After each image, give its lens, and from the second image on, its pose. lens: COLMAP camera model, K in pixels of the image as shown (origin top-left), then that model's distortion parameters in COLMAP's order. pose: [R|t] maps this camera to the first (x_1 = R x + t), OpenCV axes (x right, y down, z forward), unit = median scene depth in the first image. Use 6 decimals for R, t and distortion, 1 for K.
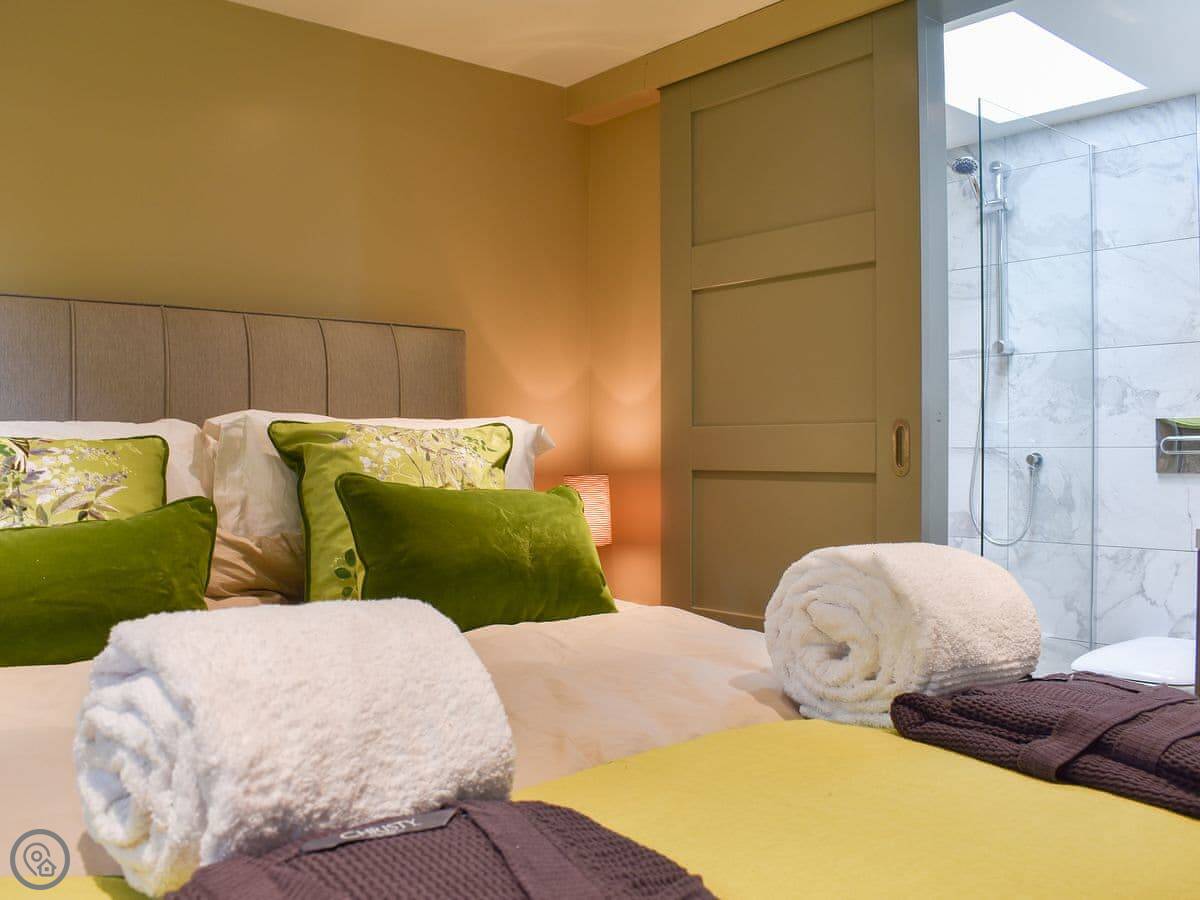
lens RADIAL K [[1140.9, 0, 600.0], [0, 1140.9, 450.0], [0, 0, 1]] dist [-0.099975, 0.011472]
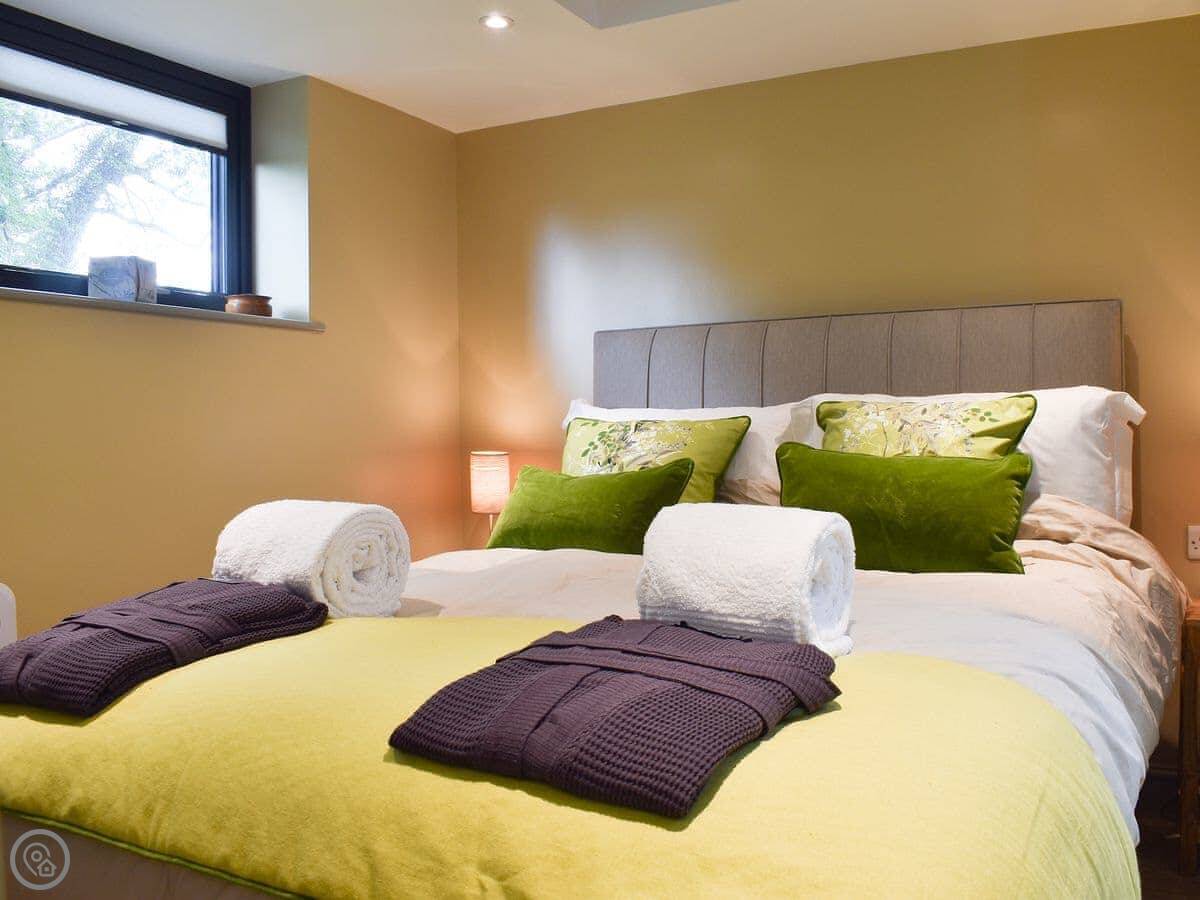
lens RADIAL K [[1140.9, 0, 600.0], [0, 1140.9, 450.0], [0, 0, 1]] dist [-0.099975, 0.011472]
pose [[0.340590, 0.008721, -0.940172, 1.409650], [0.022120, 0.999606, 0.017286, 0.002388], [0.939952, -0.026684, 0.340263, 0.509189]]
